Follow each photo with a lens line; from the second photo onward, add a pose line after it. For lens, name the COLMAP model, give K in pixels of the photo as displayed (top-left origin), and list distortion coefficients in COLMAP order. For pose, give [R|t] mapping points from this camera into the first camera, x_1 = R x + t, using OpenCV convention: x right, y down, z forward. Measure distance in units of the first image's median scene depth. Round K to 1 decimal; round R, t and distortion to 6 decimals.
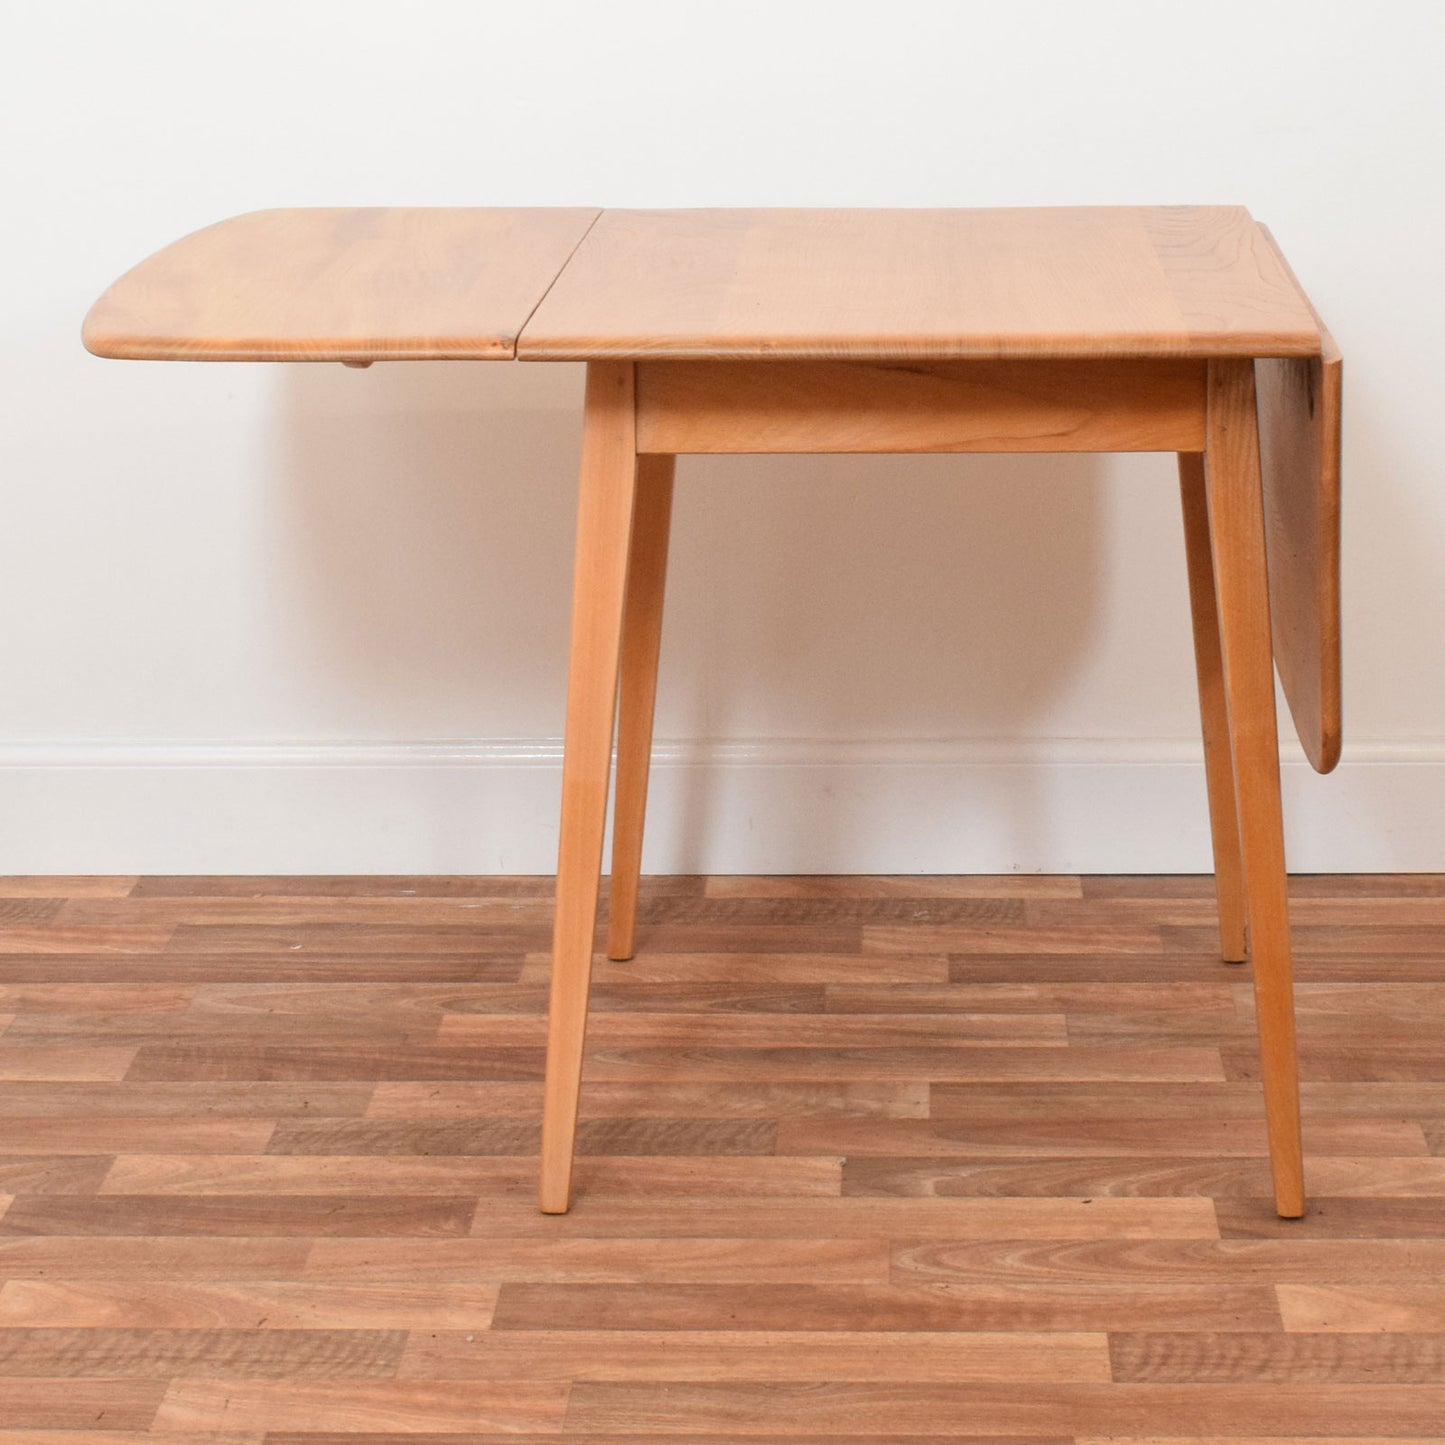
lens RADIAL K [[4244.5, 0, 740.0], [0, 4244.5, 658.6], [0, 0, 1]] dist [-0.018261, 0.000000]
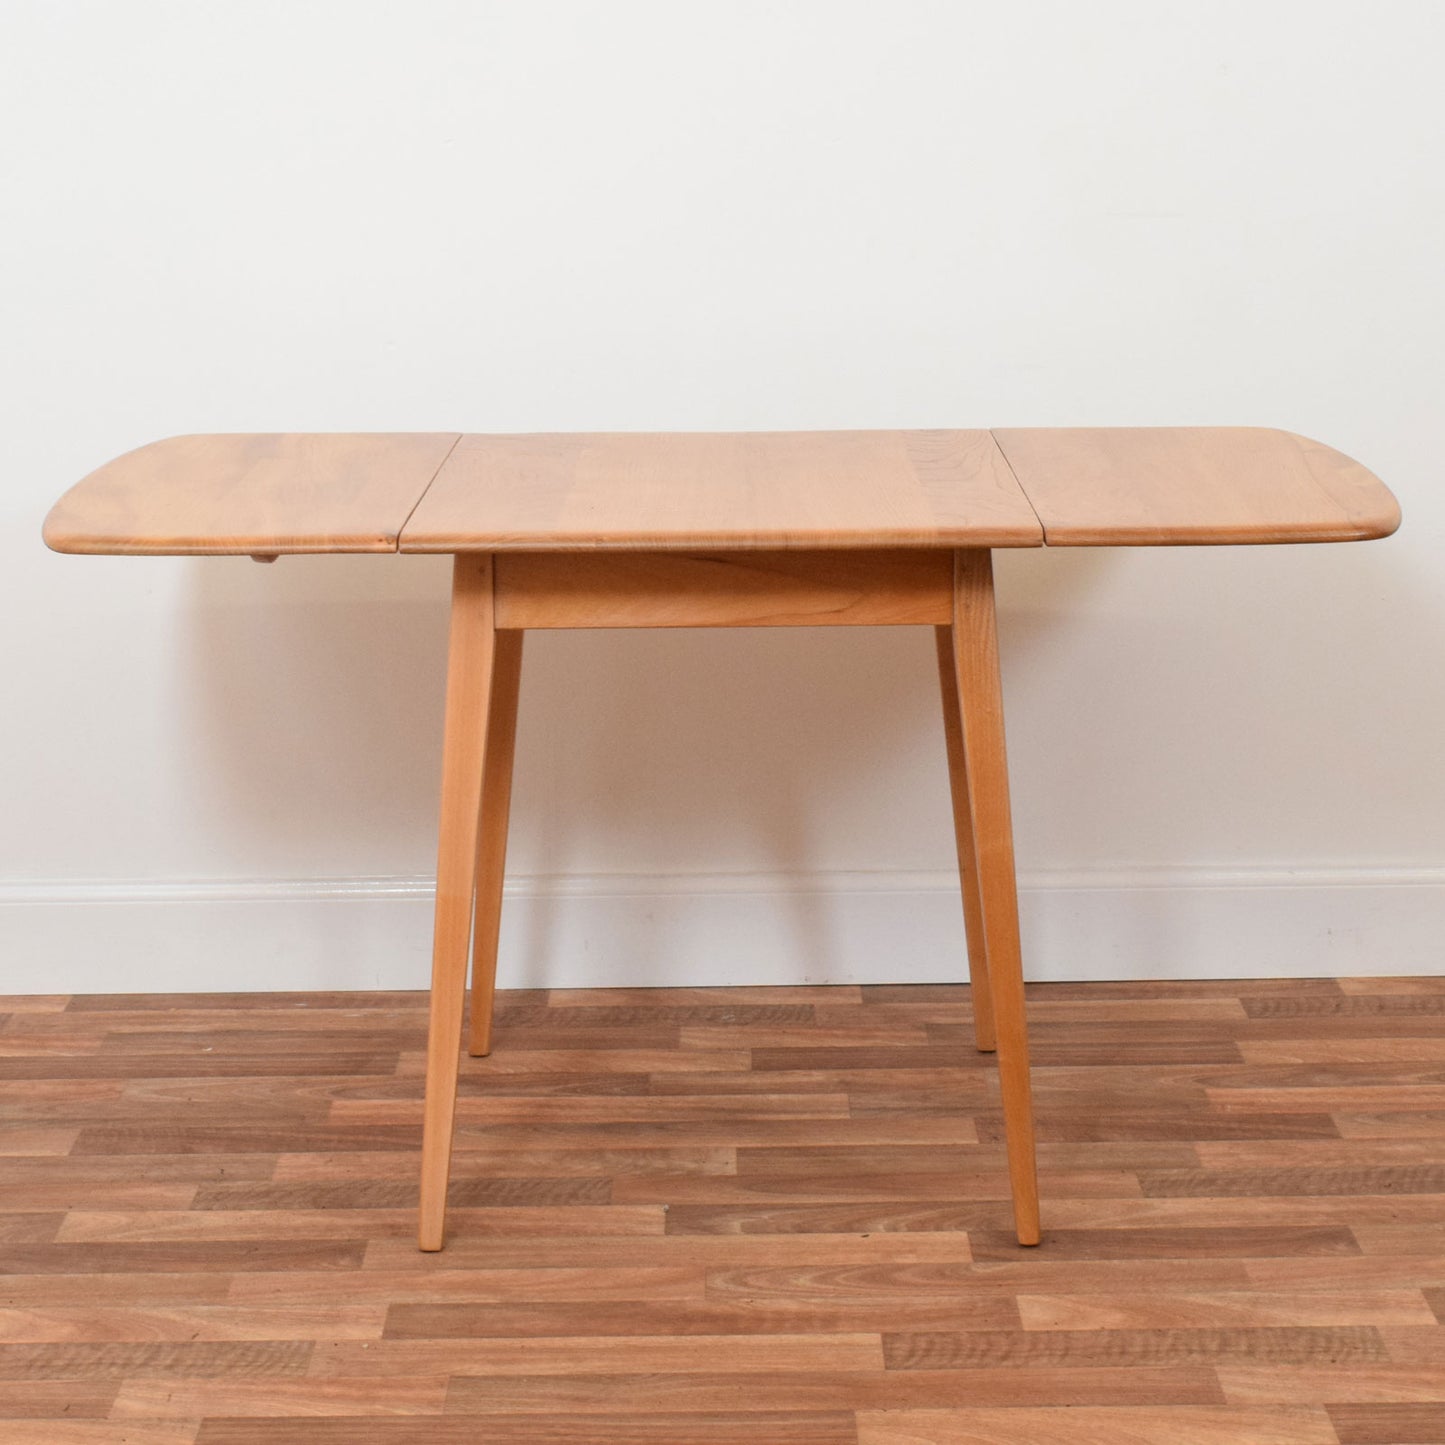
lens RADIAL K [[4244.5, 0, 775.6], [0, 4244.5, 786.7], [0, 0, 1]] dist [-0.018261, 0.000000]
pose [[0.998520, -0.007732, 0.053833, -0.009149], [0.009204, 0.999589, -0.027144, 0.030356], [-0.053601, 0.027599, 0.998181, -0.225475]]
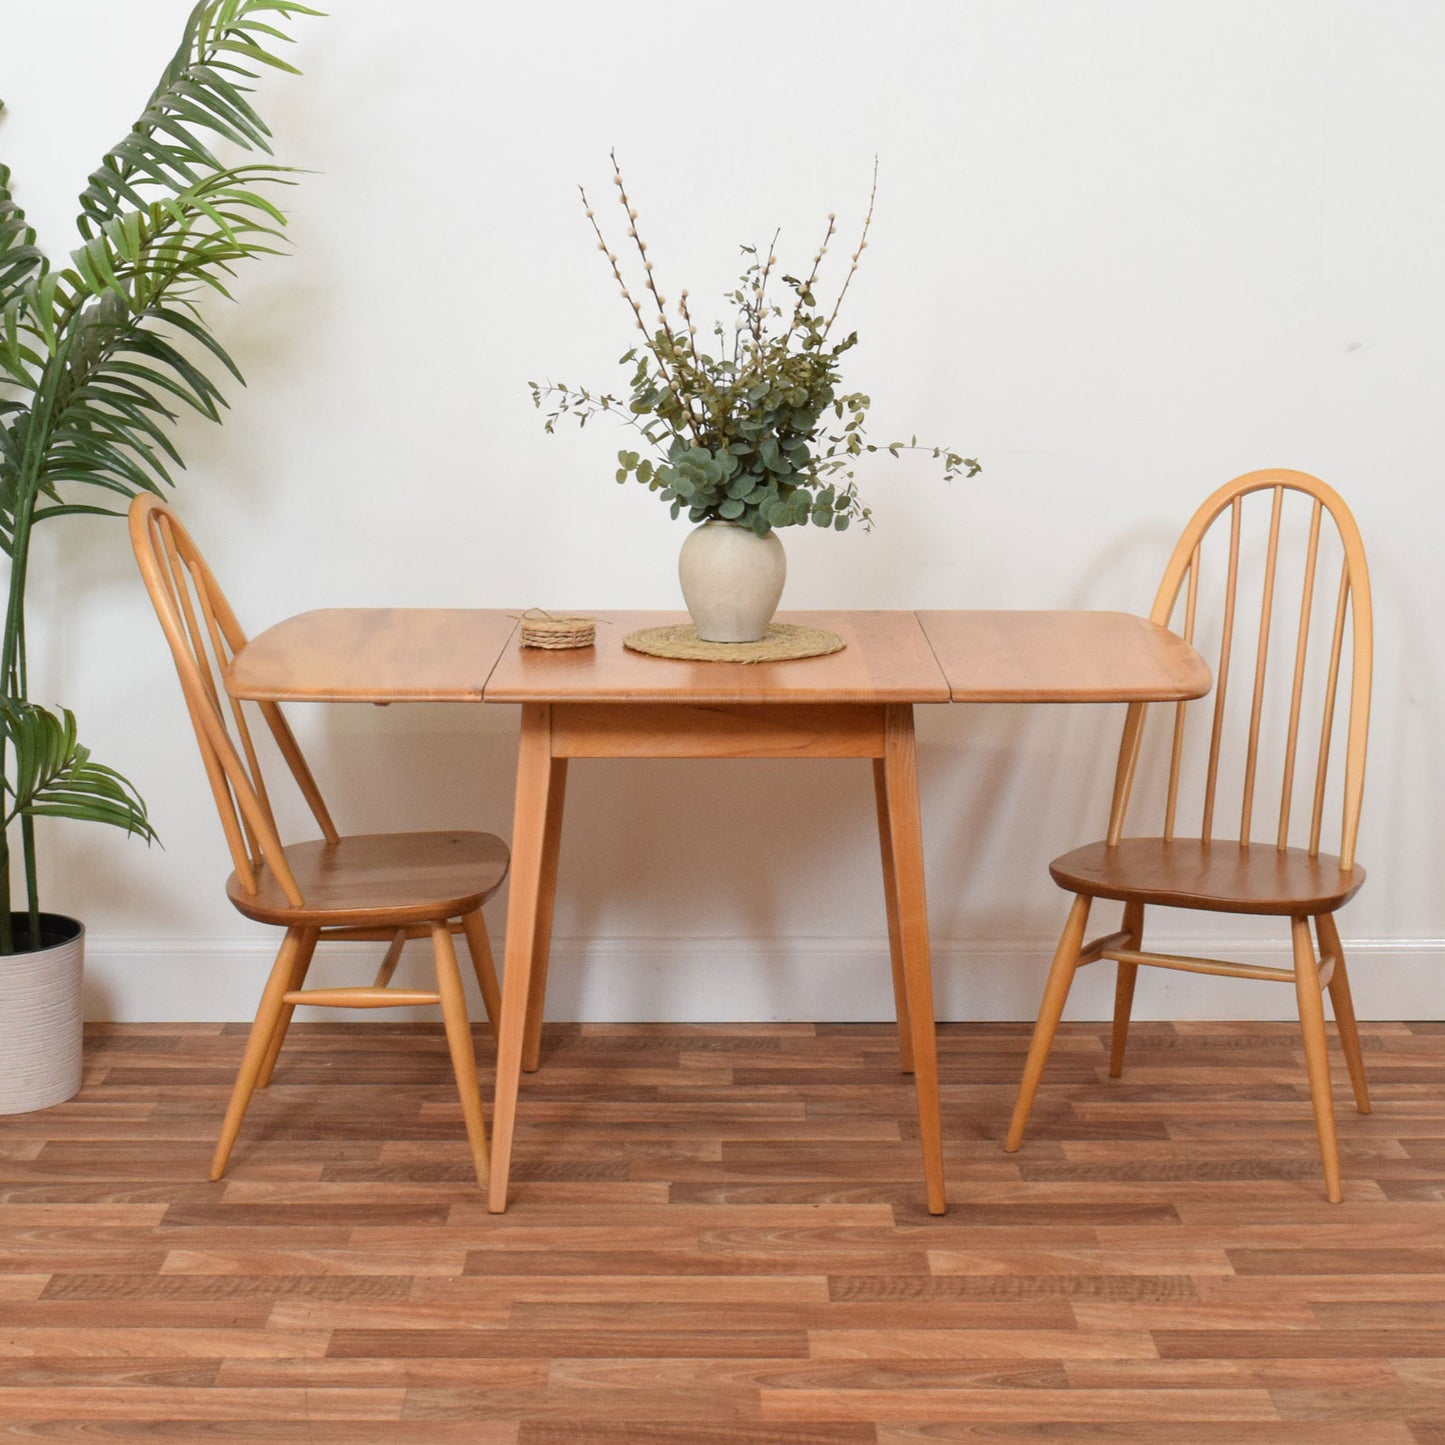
lens RADIAL K [[3844.4, 0, 686.5], [0, 3844.4, 683.2], [0, 0, 1]] dist [-0.004549, 0.000000]
pose [[0.999193, 0.005558, 0.039775, -0.029964], [-0.002636, 0.997319, -0.073123, 0.032774], [-0.040075, 0.072959, 0.996529, -0.510528]]
